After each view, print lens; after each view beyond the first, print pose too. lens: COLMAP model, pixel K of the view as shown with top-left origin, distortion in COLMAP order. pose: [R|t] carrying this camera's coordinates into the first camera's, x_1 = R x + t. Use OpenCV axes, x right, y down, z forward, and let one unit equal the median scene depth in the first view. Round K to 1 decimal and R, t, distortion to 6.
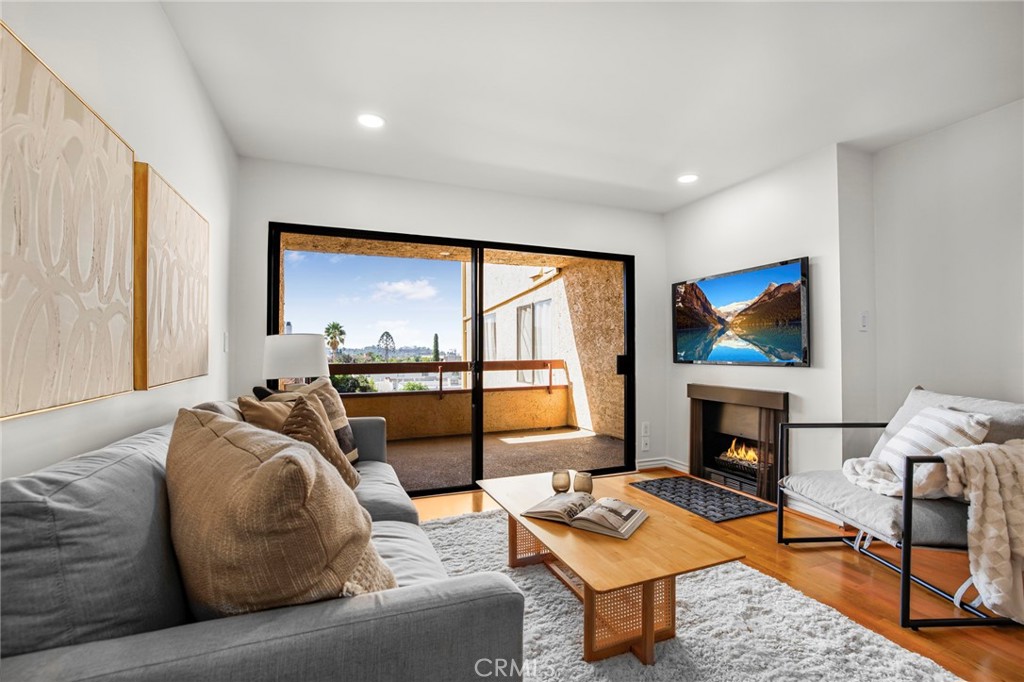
lens RADIAL K [[443.0, 0, 511.0], [0, 443.0, 348.6], [0, 0, 1]] dist [-0.034061, 0.008490]
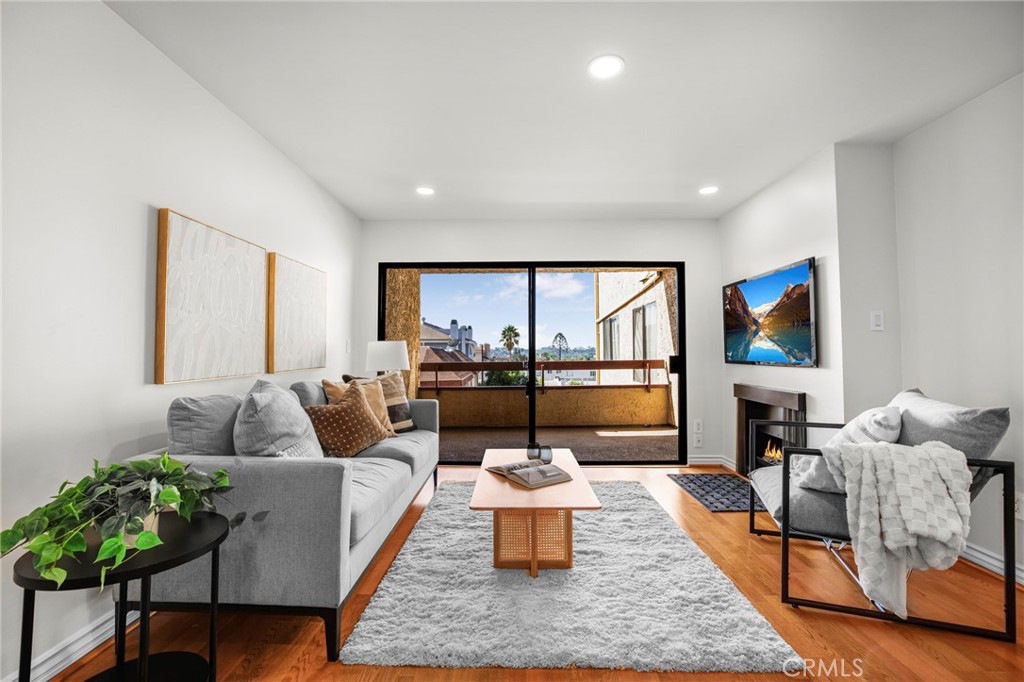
lens RADIAL K [[436.7, 0, 512.1], [0, 436.7, 337.3], [0, 0, 1]] dist [-0.031688, 0.000415]
pose [[0.926666, -0.012782, -0.375669, 0.326546], [0.002743, 0.999625, -0.027244, -0.001889], [0.375876, 0.024216, 0.926353, -0.137002]]
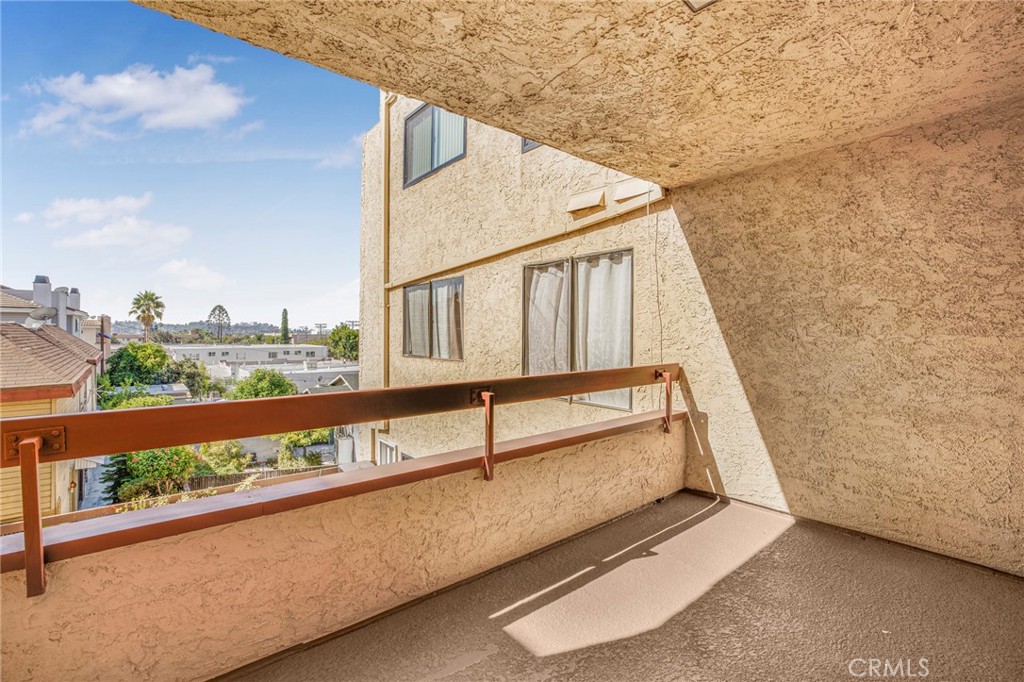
lens RADIAL K [[446.2, 0, 512.0], [0, 446.2, 341.0], [0, 0, 1]] dist [-0.020312, 0.000196]
pose [[0.952065, 0.003857, 0.305873, -0.437385], [-0.012980, 0.999529, 0.027798, -0.025345], [-0.305622, -0.030436, 0.951666, 1.062494]]
